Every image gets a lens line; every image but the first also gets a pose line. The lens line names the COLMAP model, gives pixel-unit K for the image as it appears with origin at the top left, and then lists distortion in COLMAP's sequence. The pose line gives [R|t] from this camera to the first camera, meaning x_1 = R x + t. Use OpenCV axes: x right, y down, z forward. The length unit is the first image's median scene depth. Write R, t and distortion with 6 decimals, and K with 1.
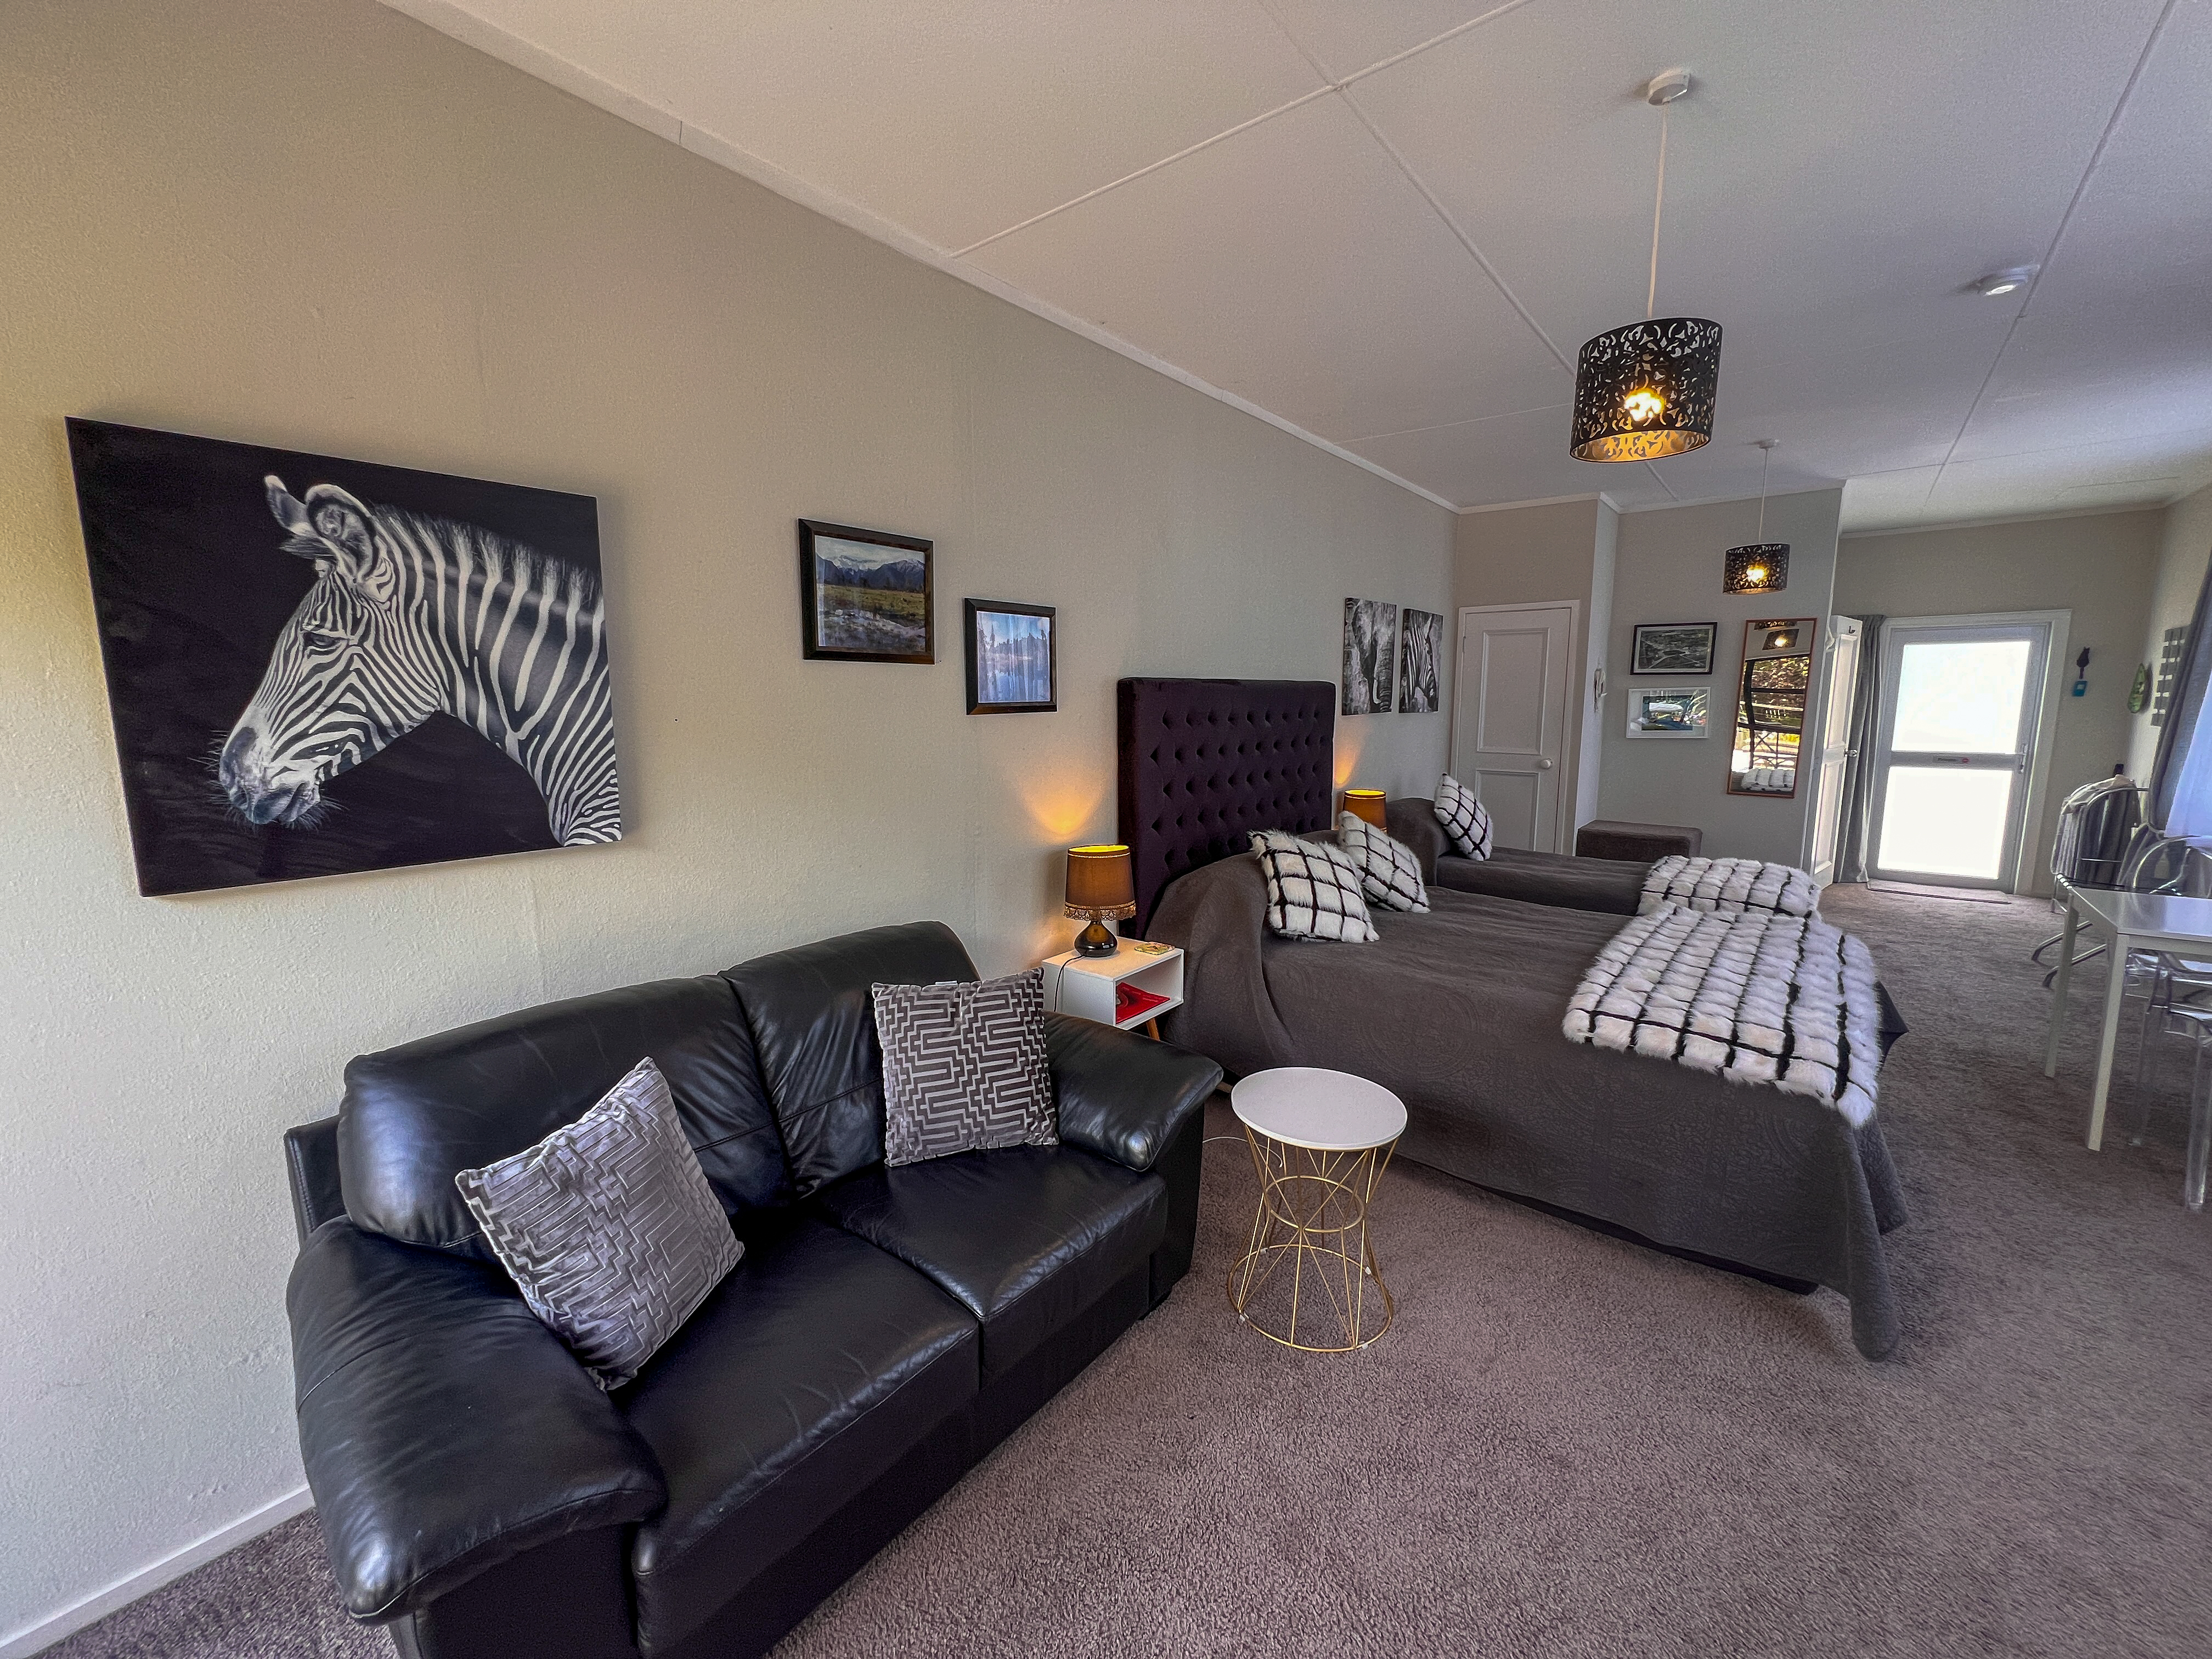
lens RADIAL K [[897.0, 0, 1104.8], [0, 897.0, 828.8], [0, 0, 1]] dist [-0.002352, 0.001313]
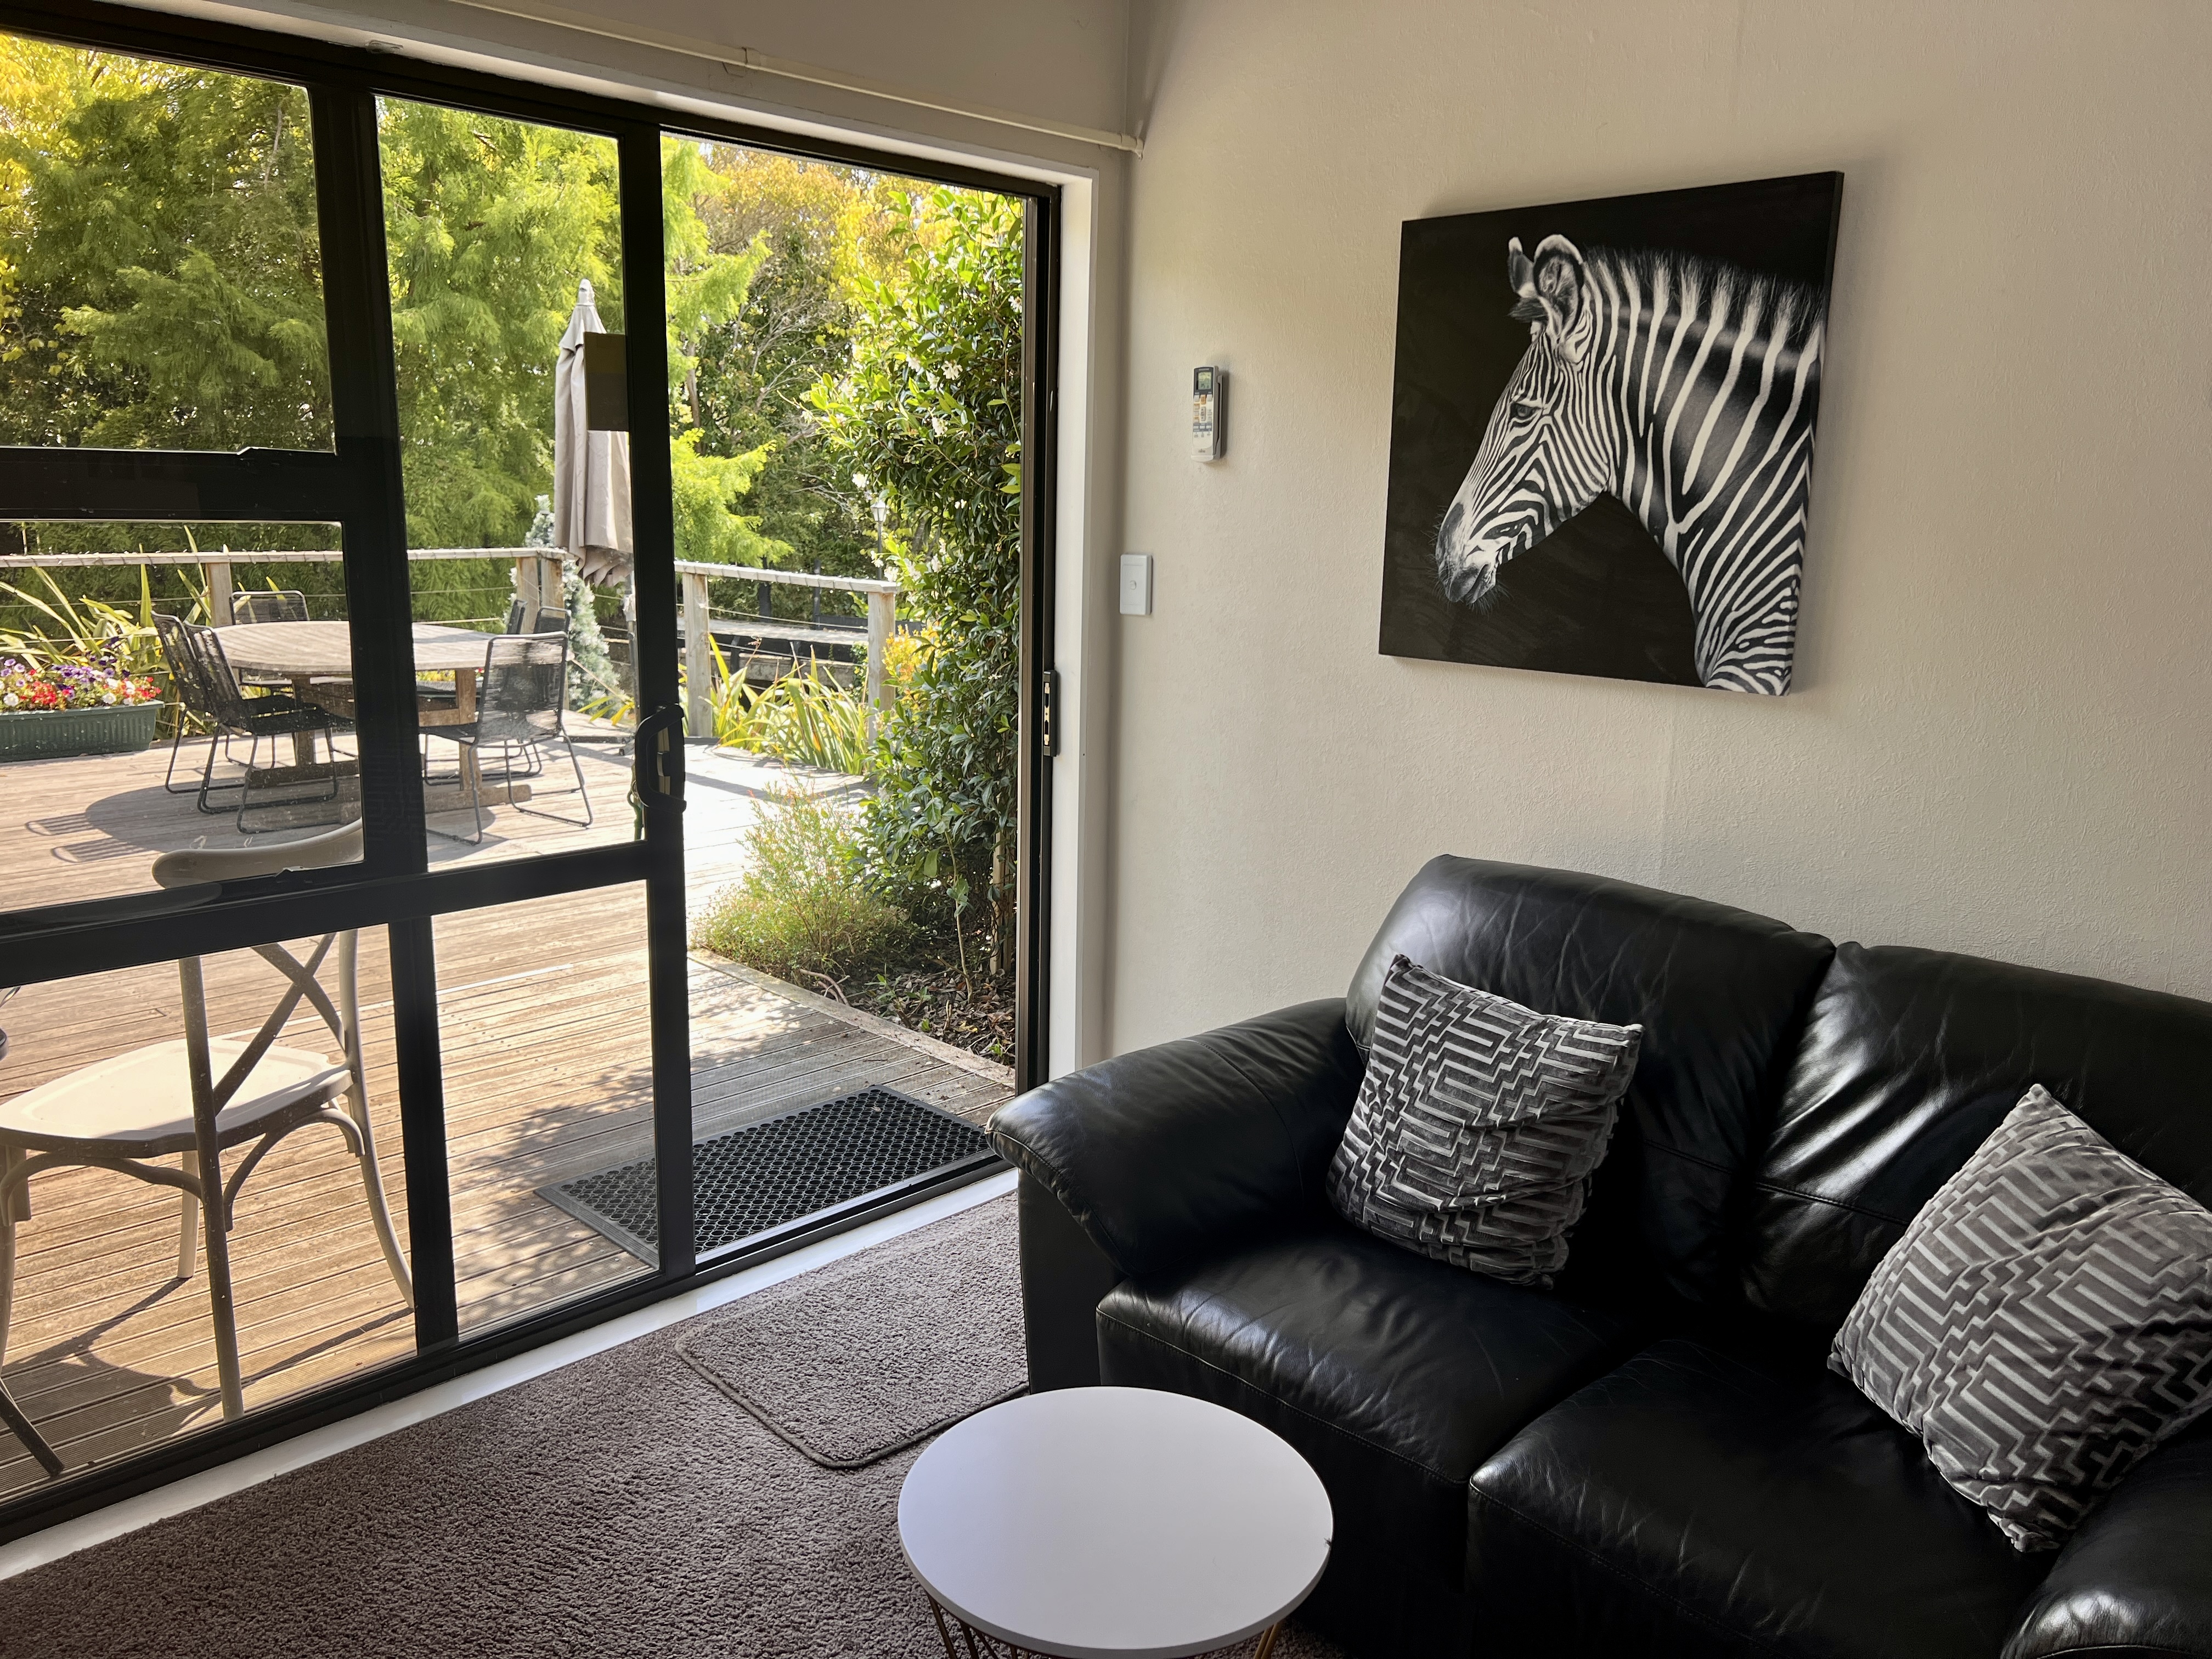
lens RADIAL K [[1670.1, 0, 1105.5], [0, 1670.1, 826.5], [0, 0, 1]] dist [0.022911, -0.014161]
pose [[-0.079479, 0.199622, -0.976644, 0.905690], [-0.170319, 0.962617, 0.210615, -0.086113], [0.982178, 0.183081, -0.042508, 0.709971]]
